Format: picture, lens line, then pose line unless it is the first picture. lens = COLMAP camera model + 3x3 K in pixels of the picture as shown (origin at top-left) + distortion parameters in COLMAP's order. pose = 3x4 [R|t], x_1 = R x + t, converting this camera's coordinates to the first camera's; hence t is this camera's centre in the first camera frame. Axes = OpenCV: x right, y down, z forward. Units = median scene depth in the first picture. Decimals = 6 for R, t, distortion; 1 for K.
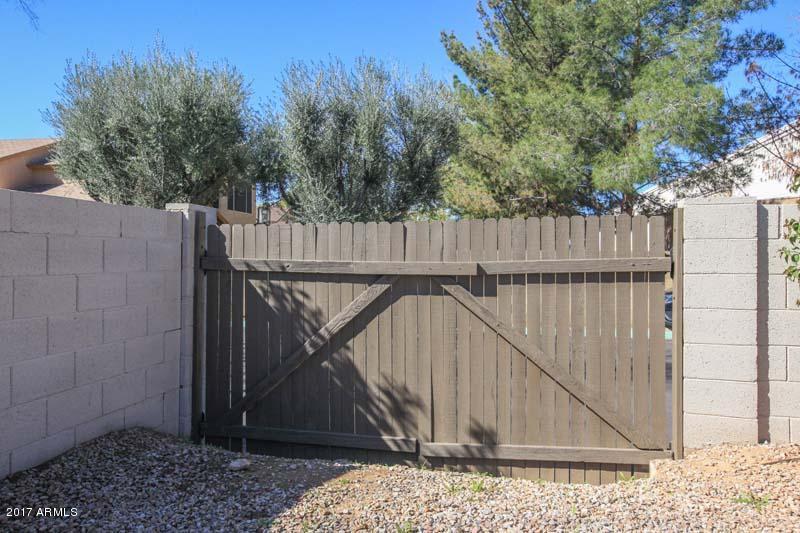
lens RADIAL K [[617.2, 0, 404.5], [0, 617.2, 259.1], [0, 0, 1]] dist [0.028965, 0.013559]
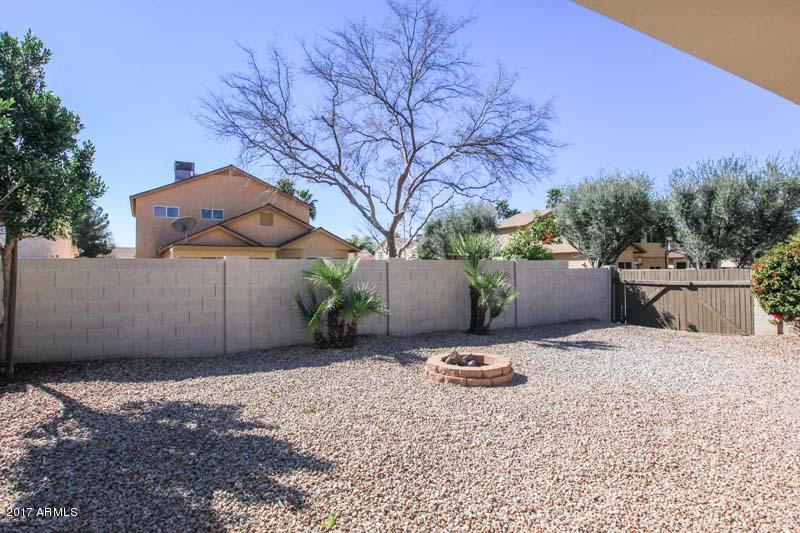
lens RADIAL K [[416.1, 0, 400.8], [0, 416.1, 259.5], [0, 0, 1]] dist [0.000456, -0.000945]
pose [[0.671251, -0.030658, -0.740596, 0.188618], [0.010467, 0.999437, -0.031886, -0.015221], [0.741157, 0.013652, 0.671193, -0.457629]]
